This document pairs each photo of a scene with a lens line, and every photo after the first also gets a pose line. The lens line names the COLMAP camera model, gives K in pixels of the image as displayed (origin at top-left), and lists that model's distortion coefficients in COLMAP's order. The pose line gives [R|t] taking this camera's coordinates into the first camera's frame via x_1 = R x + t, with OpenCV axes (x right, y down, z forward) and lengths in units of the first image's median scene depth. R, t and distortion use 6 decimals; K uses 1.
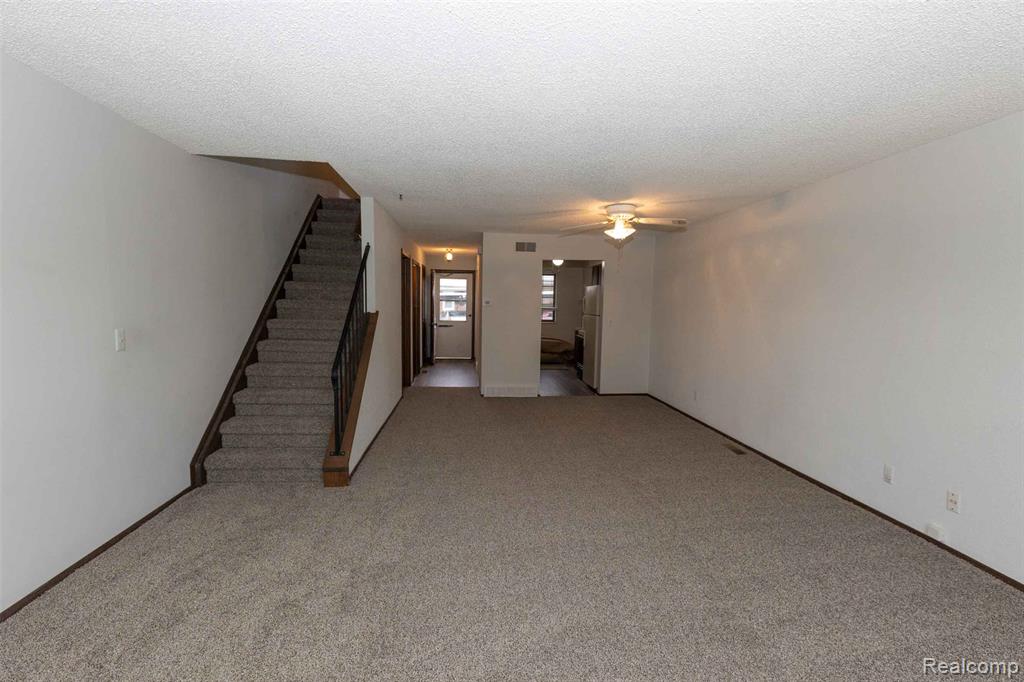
lens RADIAL K [[458.6, 0, 510.4], [0, 458.6, 342.8], [0, 0, 1]] dist [0.004151, -0.000222]
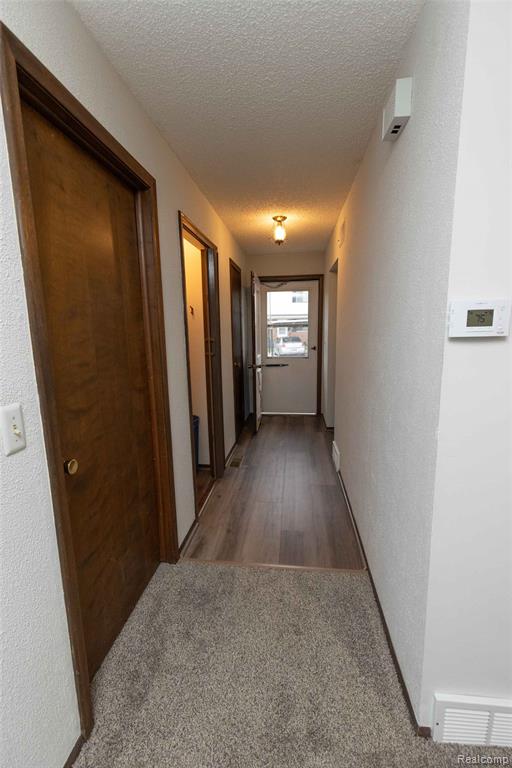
lens RADIAL K [[343.9, 0, 256.0], [0, 343.9, 384.0], [0, 0, 1]] dist [0.004151, -0.000222]
pose [[0.977367, -0.001207, -0.211549, -0.106326], [0.016230, 0.997464, 0.069292, -0.071187], [0.210929, -0.071157, 0.974908, 0.824945]]
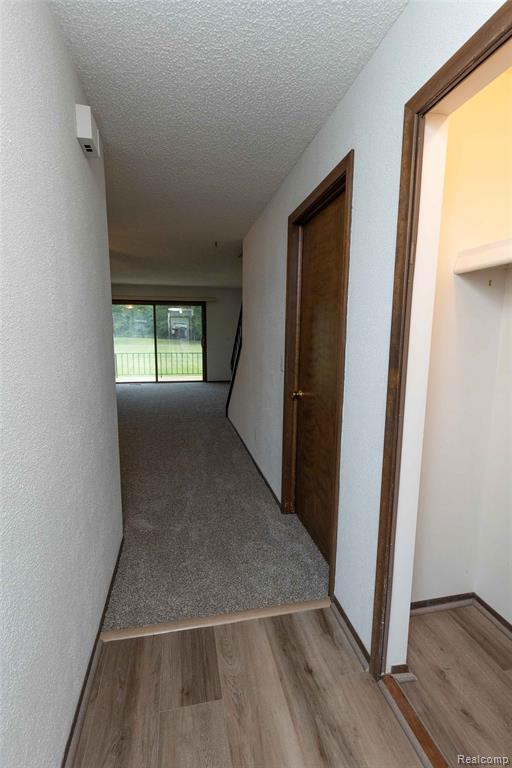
lens RADIAL K [[343.9, 0, 256.0], [0, 343.9, 384.0], [0, 0, 1]] dist [0.004151, -0.000222]
pose [[-0.993001, -0.005948, -0.117958, -0.151761], [-0.033193, 0.972534, 0.230384, -0.112959], [0.113348, 0.232687, -0.965924, 1.316887]]
